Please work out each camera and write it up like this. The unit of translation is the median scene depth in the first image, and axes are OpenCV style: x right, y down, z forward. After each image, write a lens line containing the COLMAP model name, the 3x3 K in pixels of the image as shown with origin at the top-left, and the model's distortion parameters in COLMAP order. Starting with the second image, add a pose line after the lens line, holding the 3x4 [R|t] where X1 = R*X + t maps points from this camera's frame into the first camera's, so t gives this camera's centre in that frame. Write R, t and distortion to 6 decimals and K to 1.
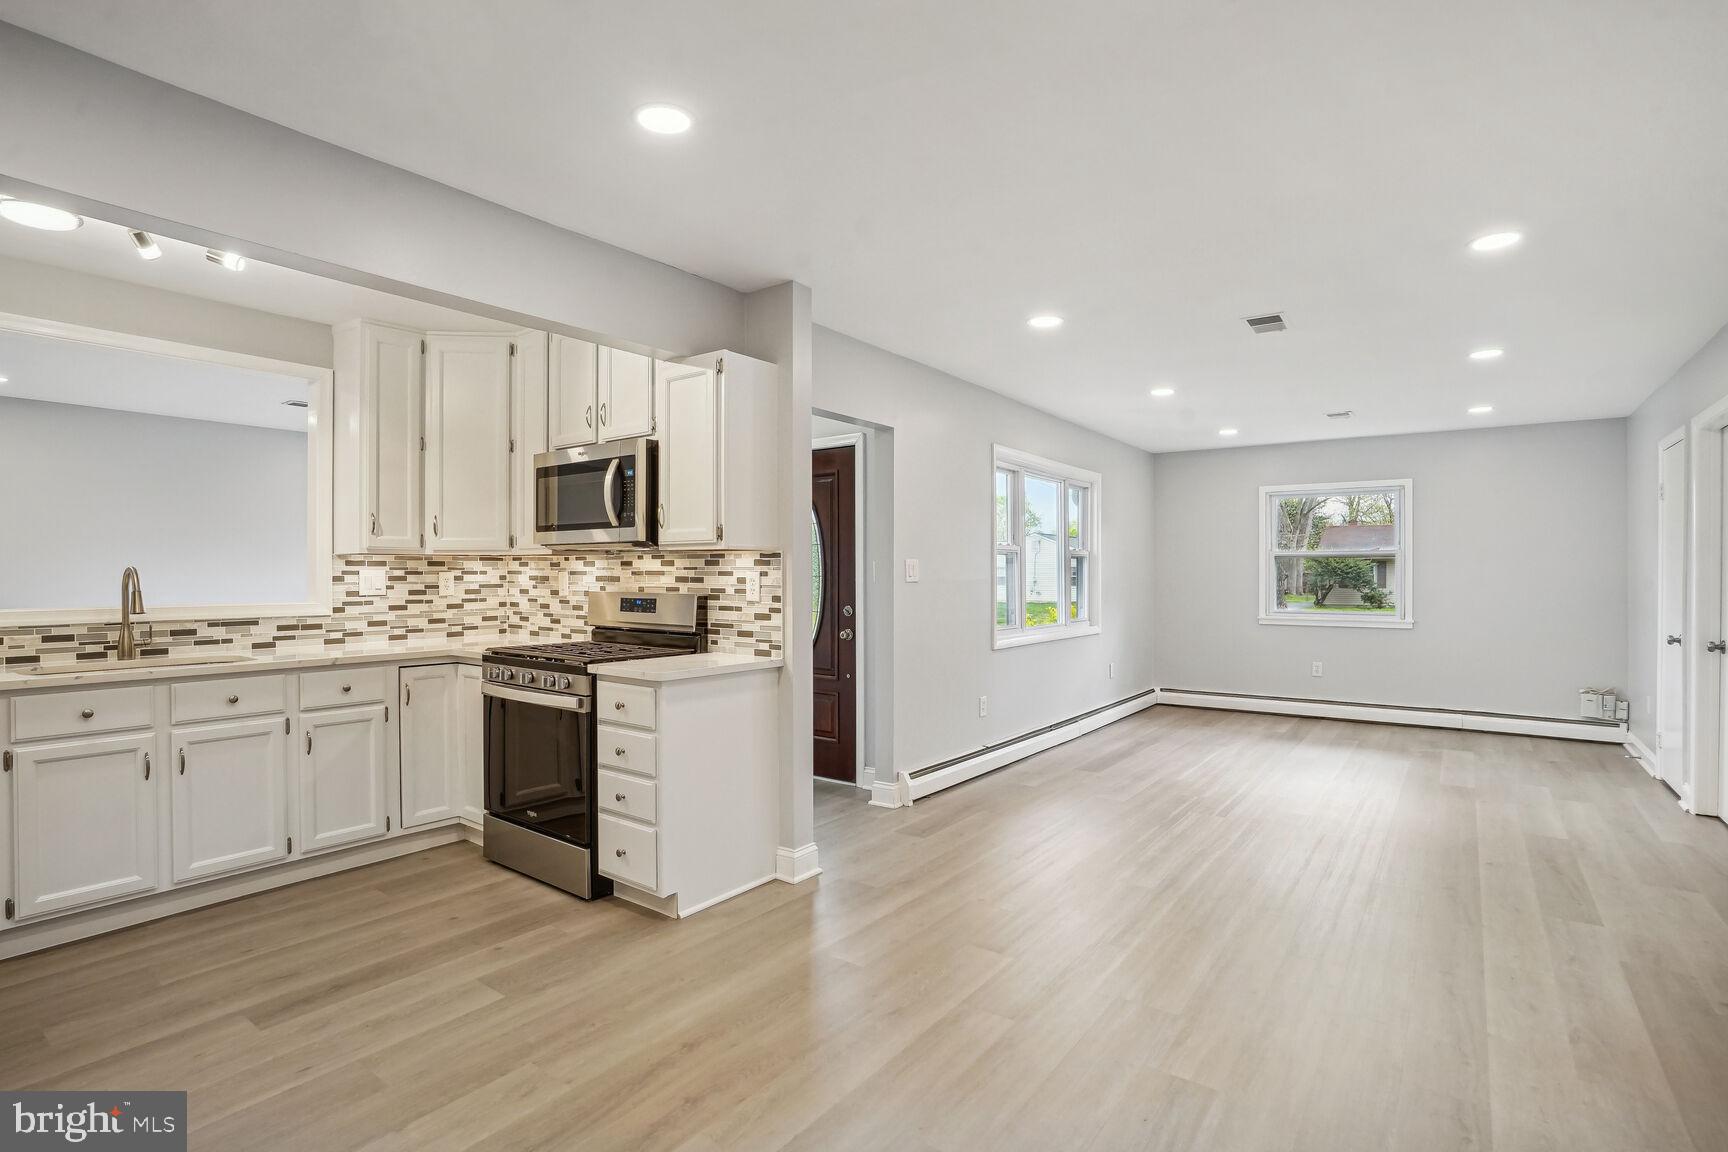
lens RADIAL K [[827.3, 0, 837.8], [0, 827.3, 578.2], [0, 0, 1]] dist [-0.046270, 0.020362]
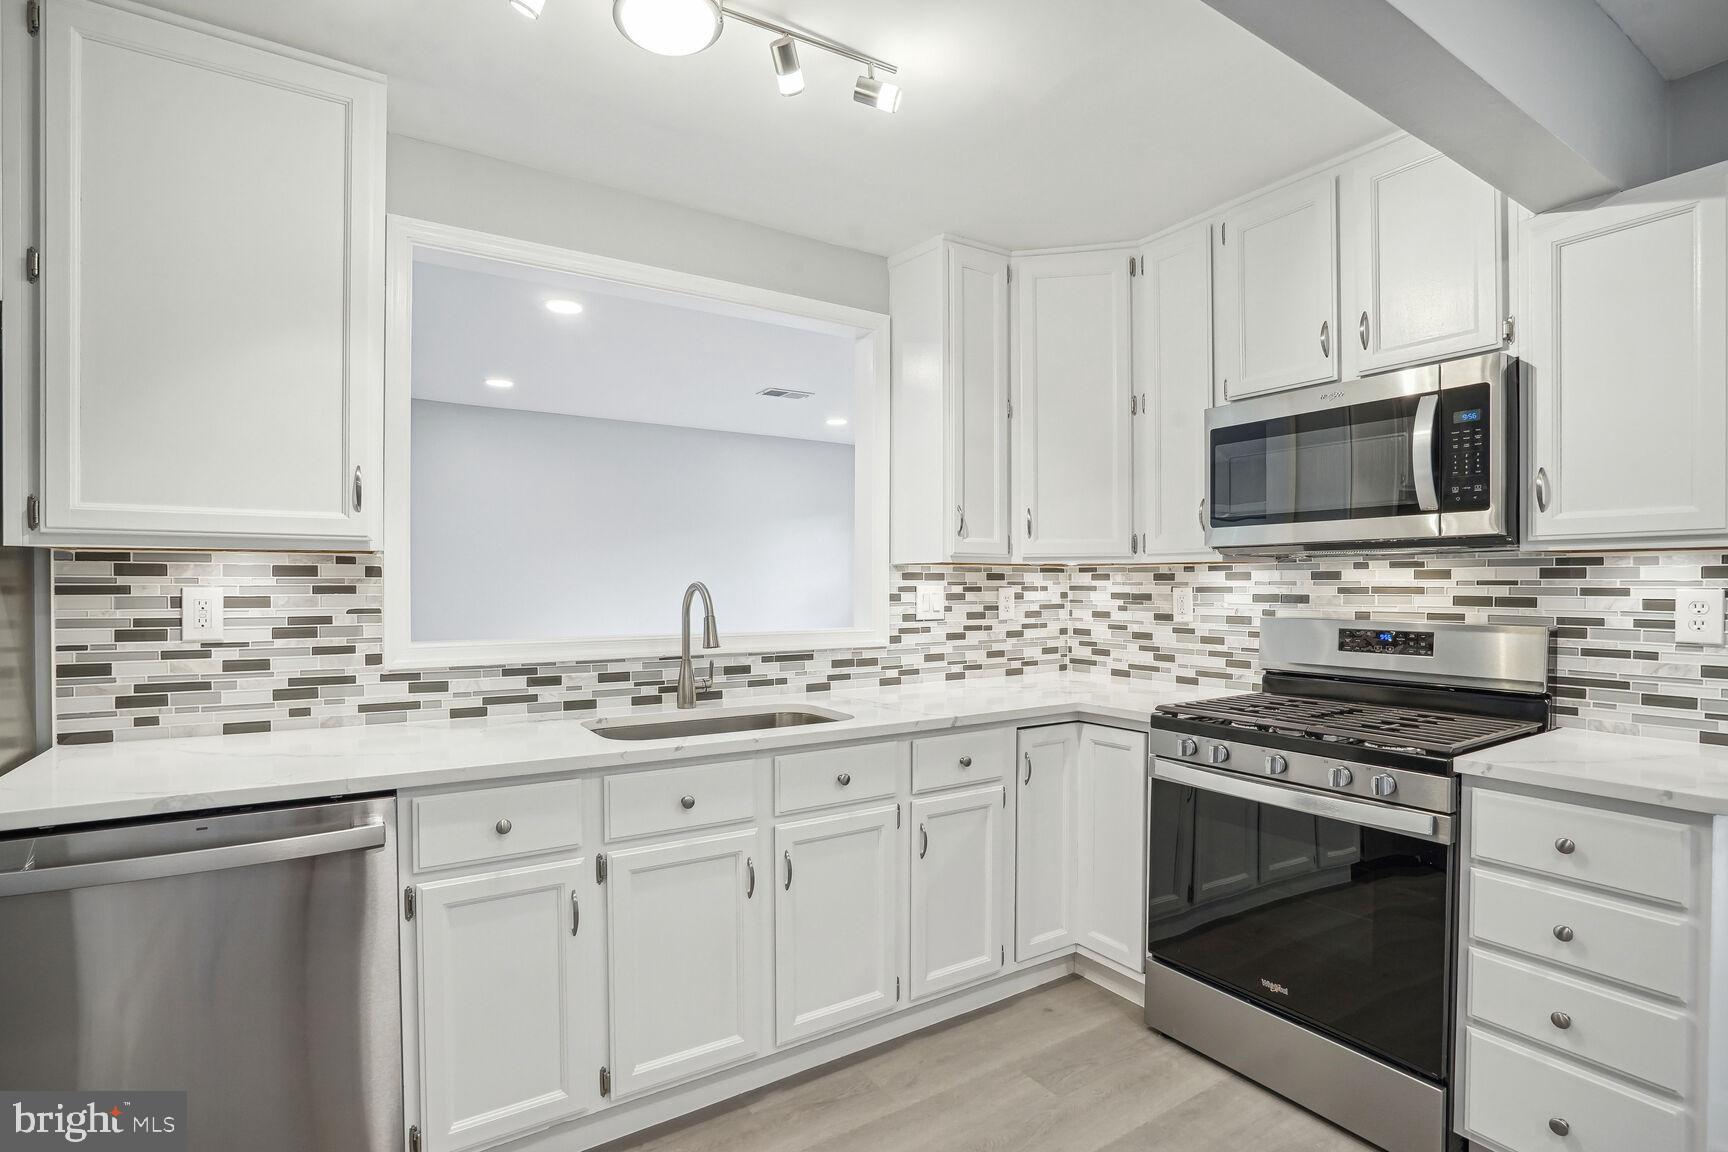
lens RADIAL K [[824.5, 0, 849.5], [0, 824.5, 588.2], [0, 0, 1]] dist [-0.056493, 0.020414]
pose [[0.940479, 0.000109, -0.339852, -0.411753], [-0.001261, 0.999994, -0.003168, -0.005325], [0.339850, 0.003408, 0.940473, 0.290693]]
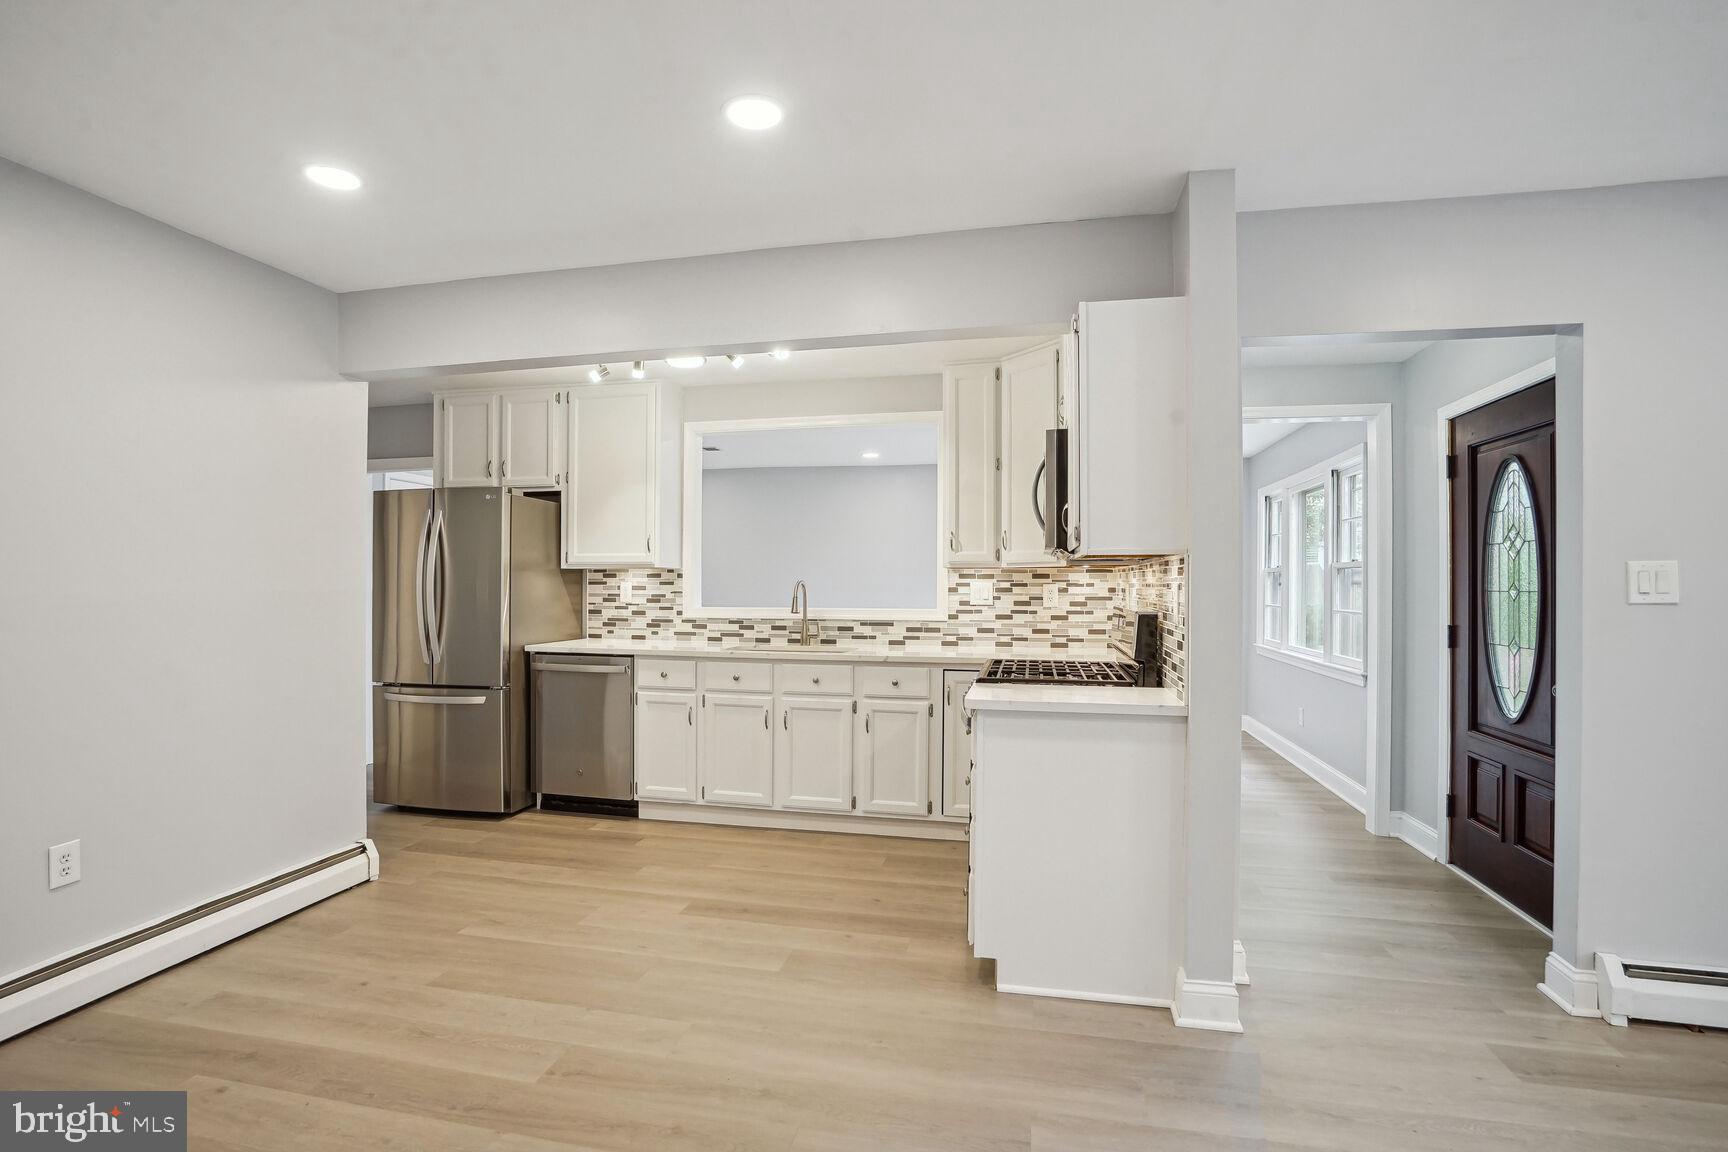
lens RADIAL K [[814.3, 0, 863.7], [0, 814.3, 581.3], [0, 0, 1]] dist [-0.053103, 0.020752]
pose [[0.431933, -0.004674, -0.901894, 0.390490], [-0.008486, 0.999921, -0.009246, 0.000324], [0.901866, 0.011647, 0.431859, 0.400585]]
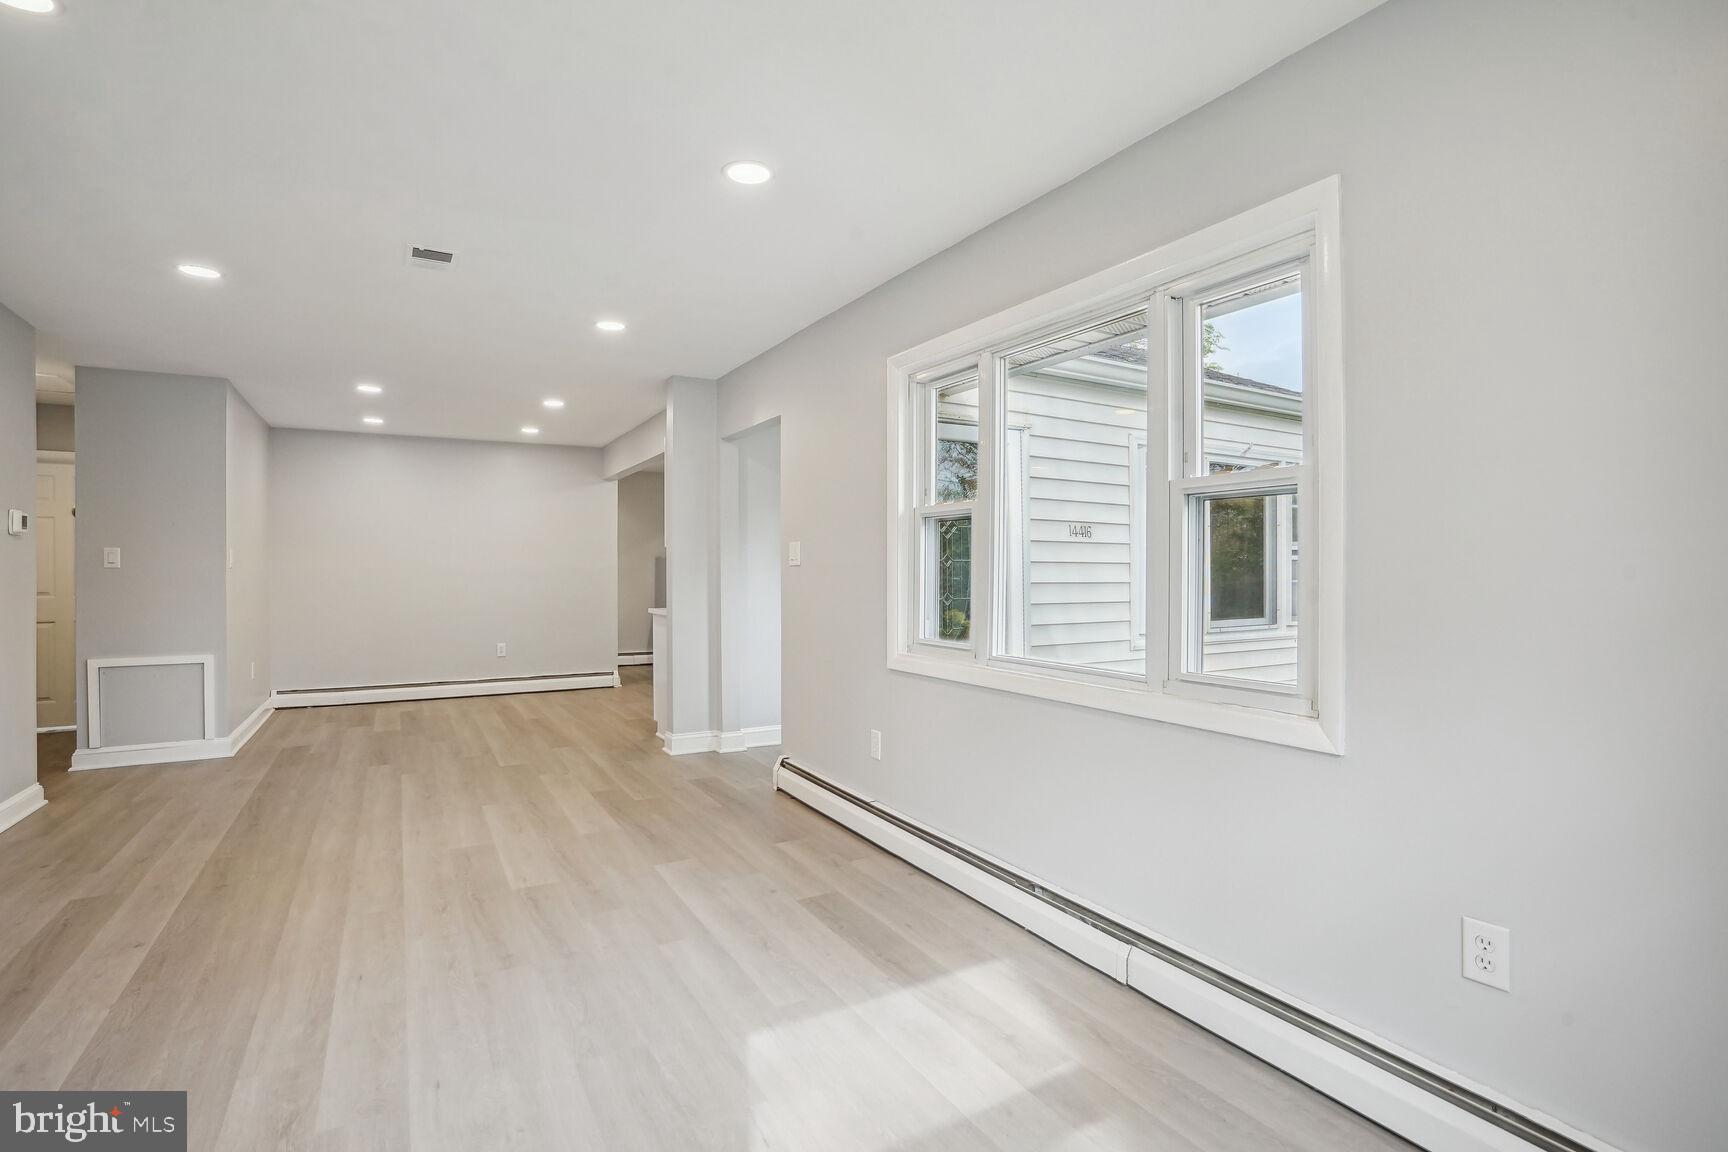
lens RADIAL K [[807.1, 0, 856.1], [0, 807.1, 580.9], [0, 0, 1]] dist [-0.055638, 0.020433]
pose [[-0.375990, 0.006838, -0.926599, 1.105173], [-0.008077, 0.999911, 0.010657, 0.014755], [0.926589, 0.011491, -0.375901, 1.693009]]
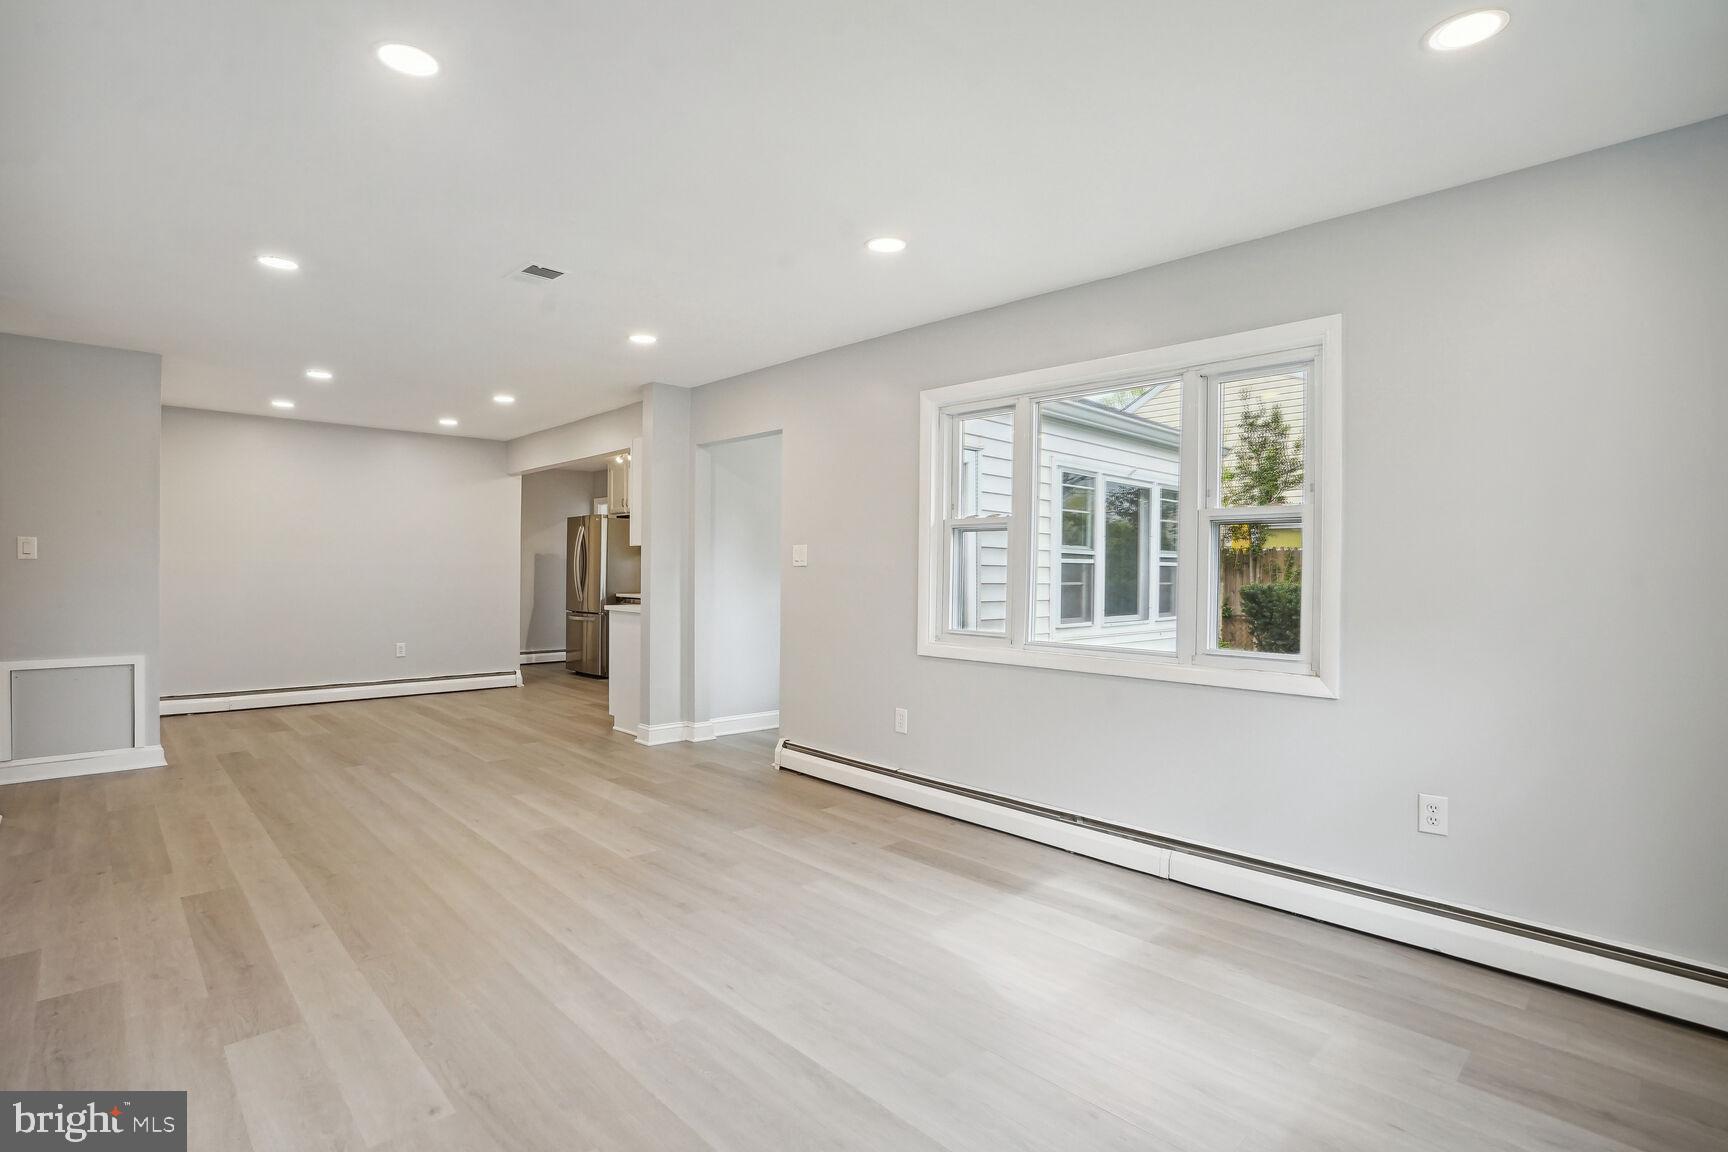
lens RADIAL K [[824.5, 0, 849.5], [0, 824.5, 588.2], [0, 0, 1]] dist [-0.056493, 0.020414]
pose [[-0.147903, 0.013896, -0.988904, 1.342049], [-0.018328, 0.999691, 0.016789, 0.017326], [0.988832, 0.020607, -0.147603, 1.459129]]
